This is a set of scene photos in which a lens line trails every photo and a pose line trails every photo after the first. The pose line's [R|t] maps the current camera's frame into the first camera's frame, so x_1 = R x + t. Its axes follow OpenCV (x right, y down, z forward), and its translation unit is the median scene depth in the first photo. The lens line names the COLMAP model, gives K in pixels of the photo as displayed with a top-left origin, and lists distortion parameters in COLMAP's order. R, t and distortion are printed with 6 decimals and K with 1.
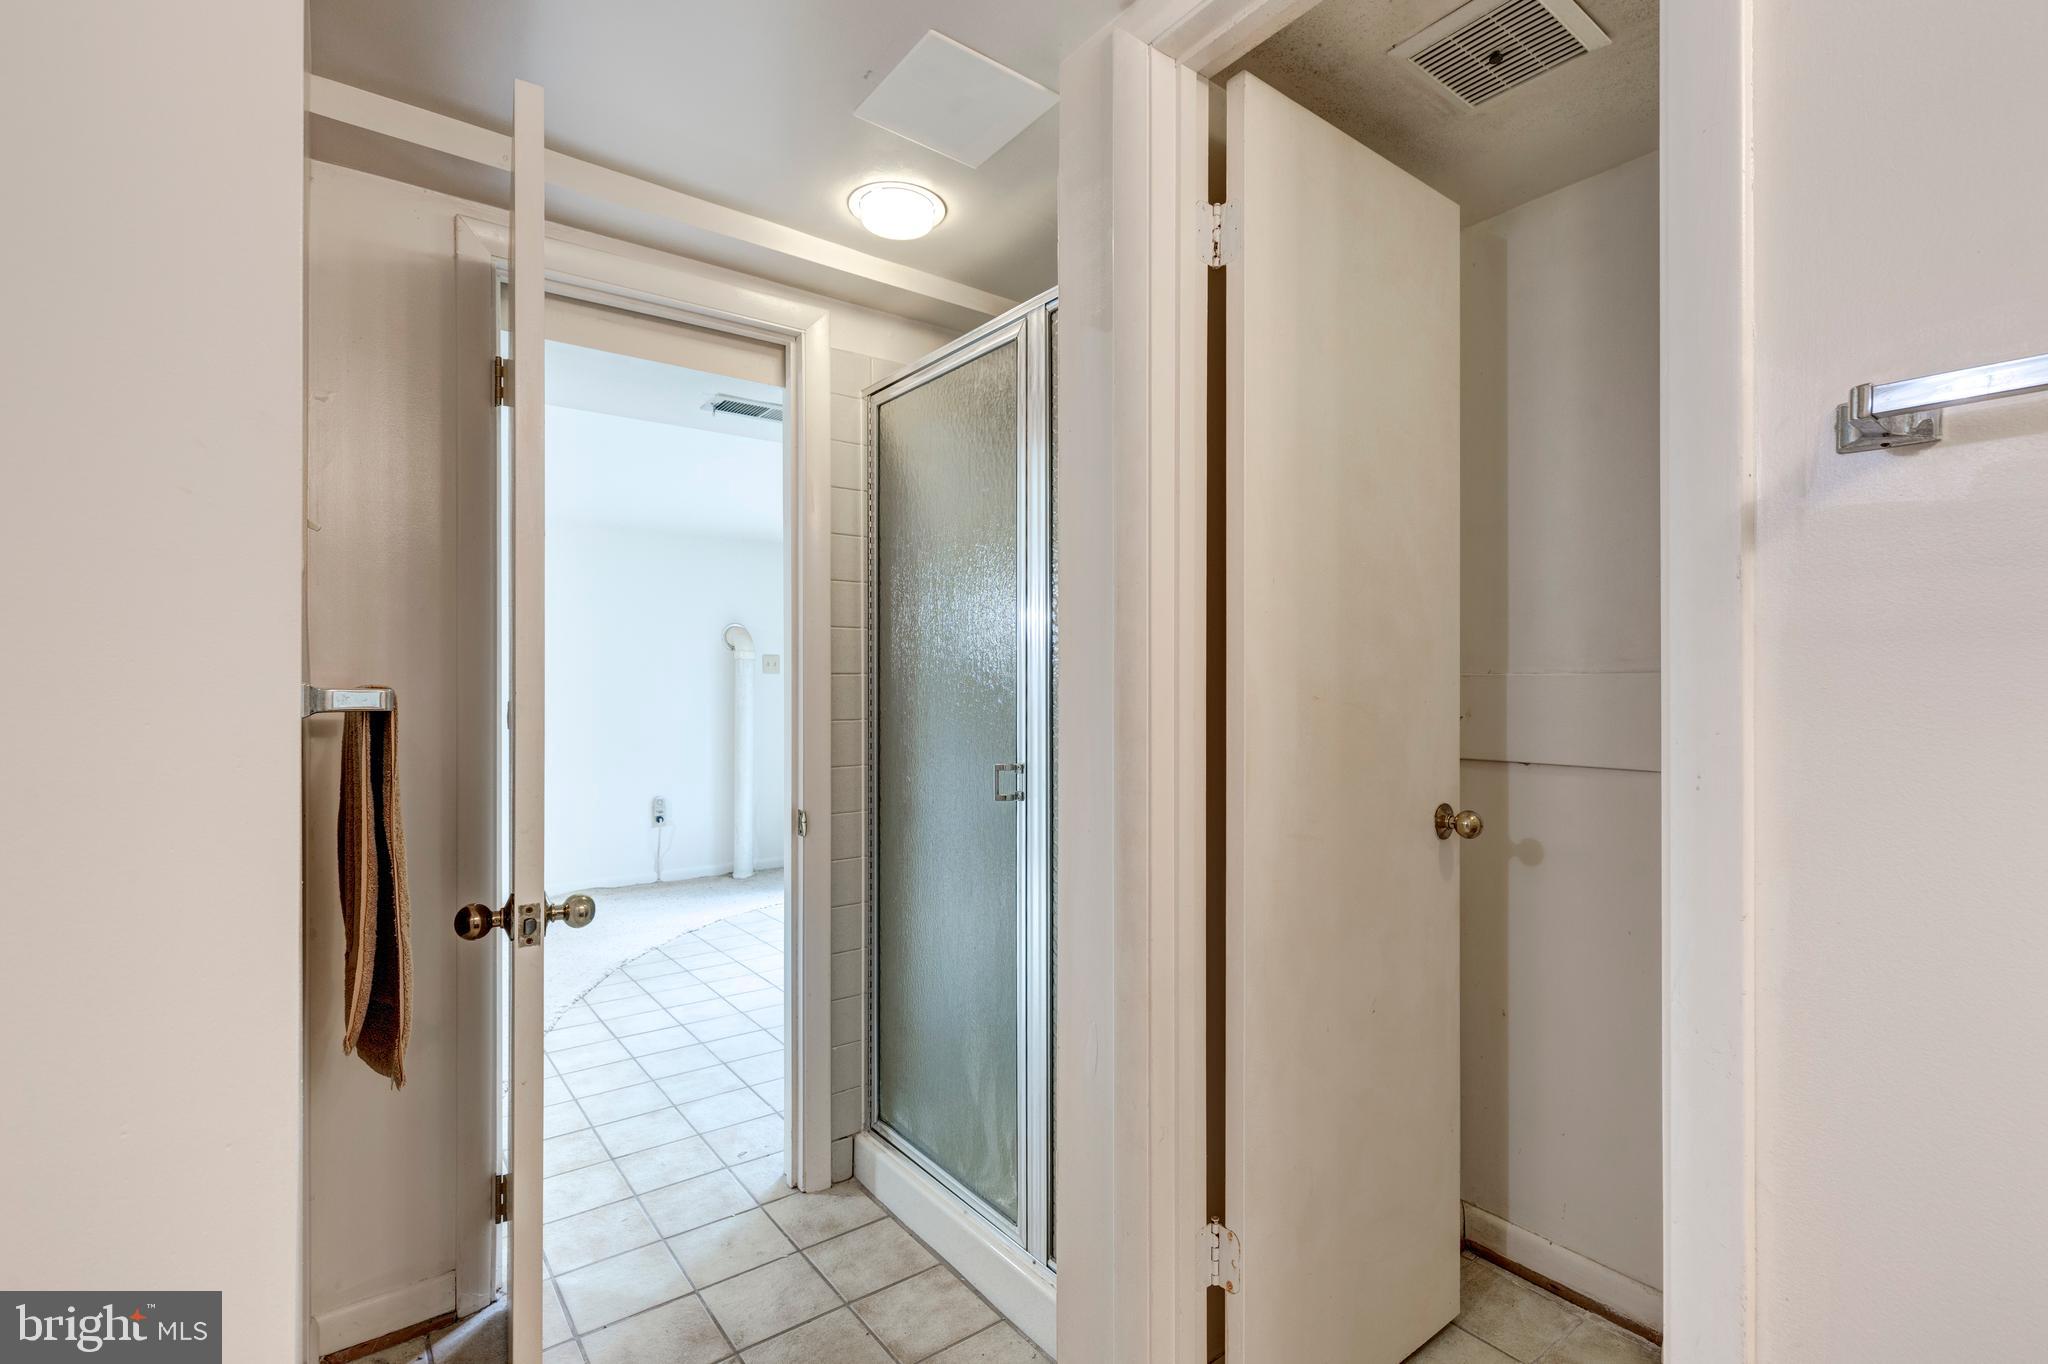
lens RADIAL K [[936.0, 0, 1027.1], [0, 936.0, 686.3], [0, 0, 1]] dist [0.008802, -0.000345]
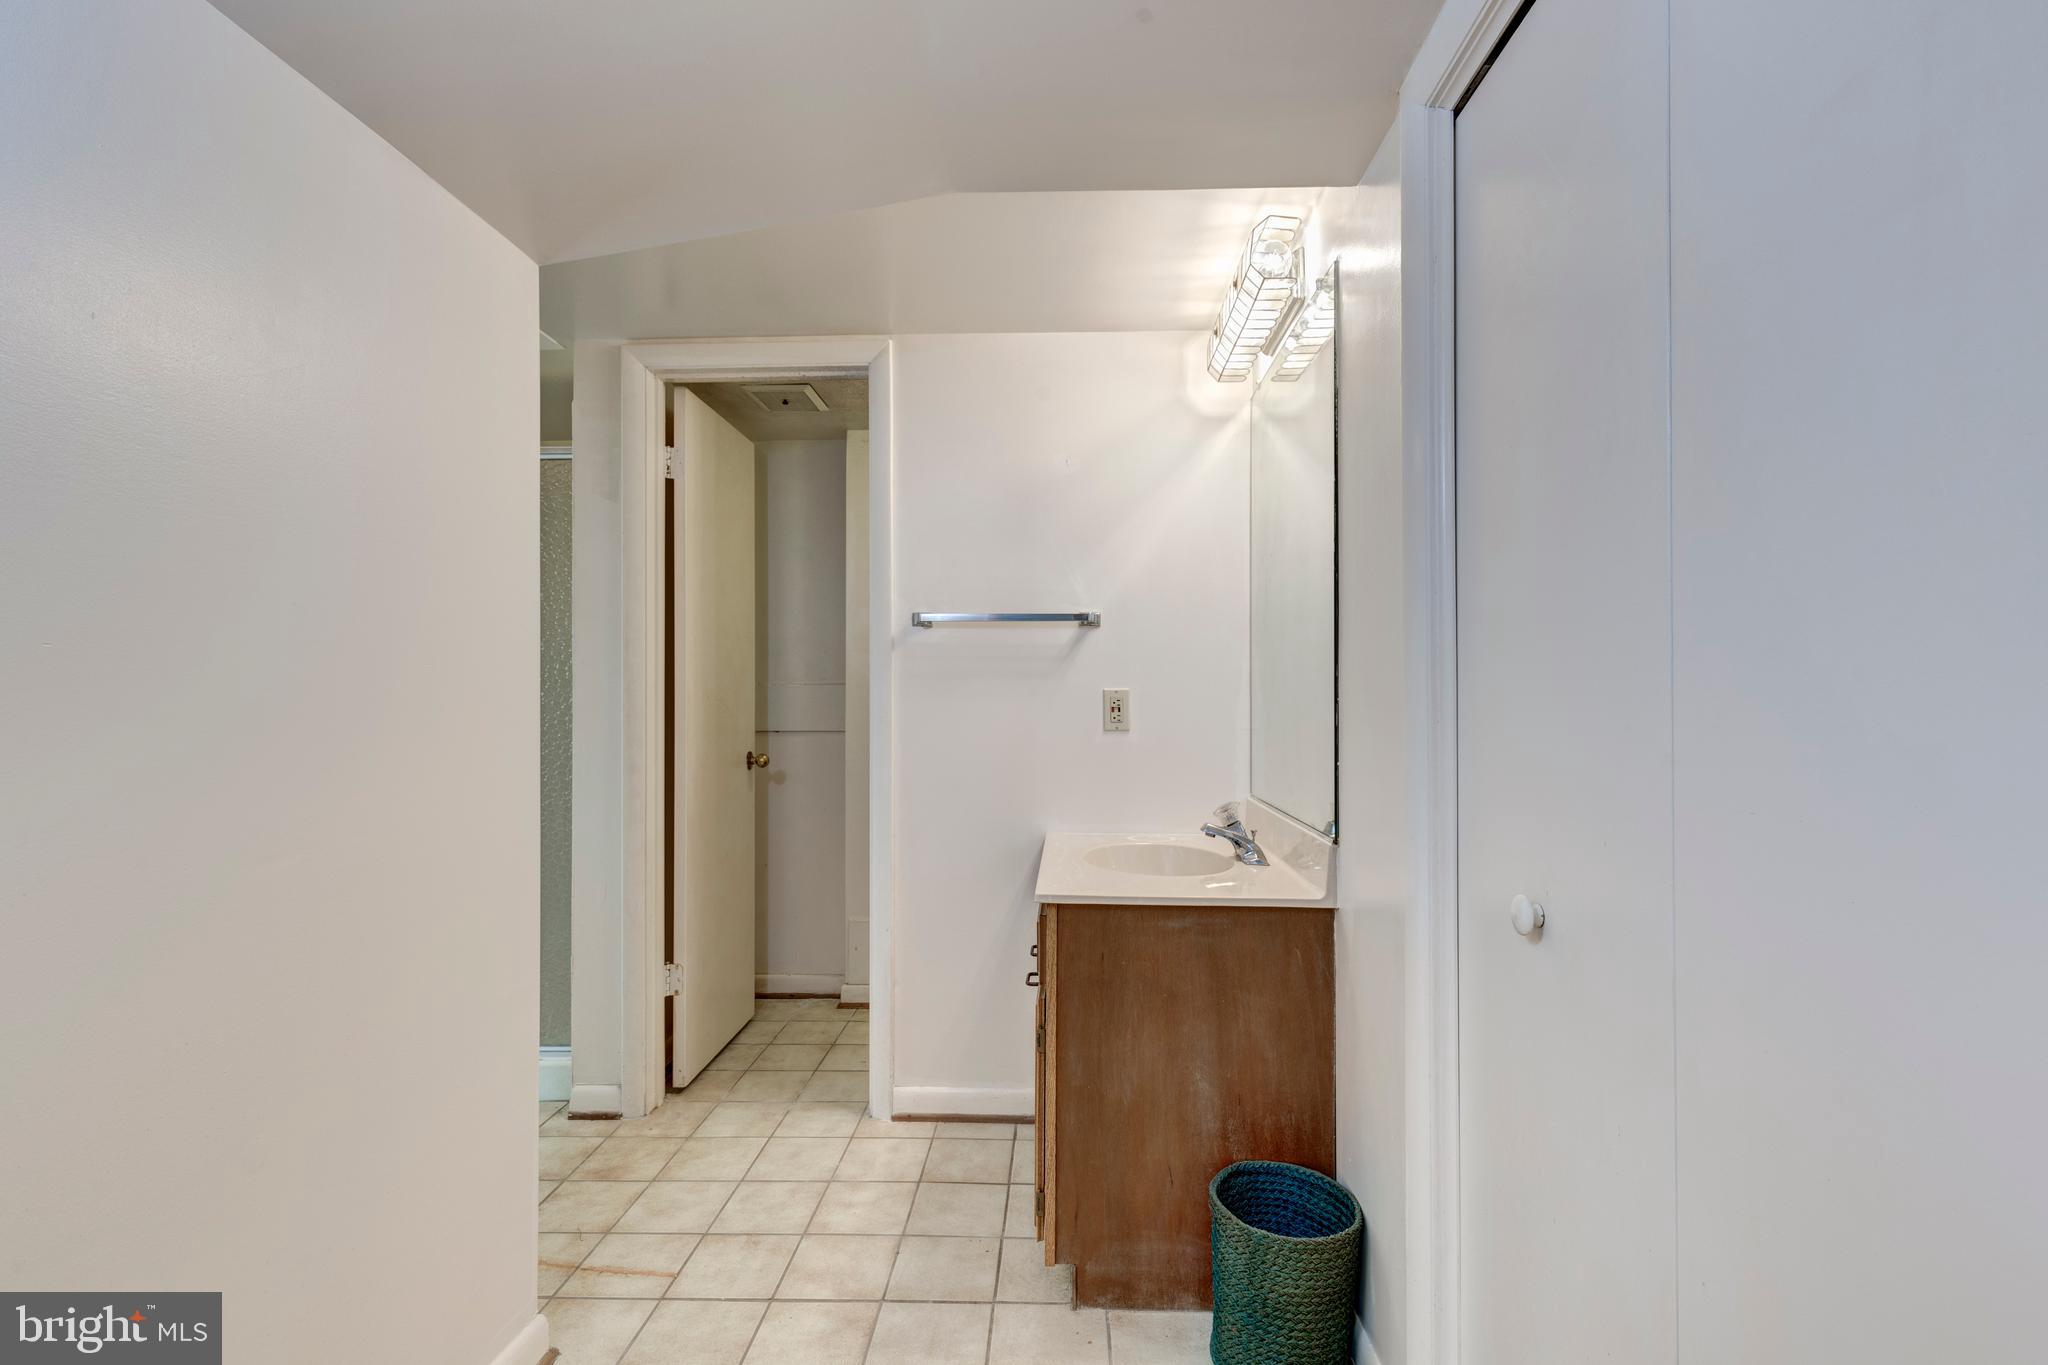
lens RADIAL K [[936.0, 0, 1027.5], [0, 936.0, 687.1], [0, 0, 1]] dist [0.008802, -0.000345]
pose [[0.643333, 0.003358, 0.765579, -0.817929], [0.001311, 0.999984, -0.005488, 0.003156], [-0.765585, 0.004534, 0.643318, -0.839492]]
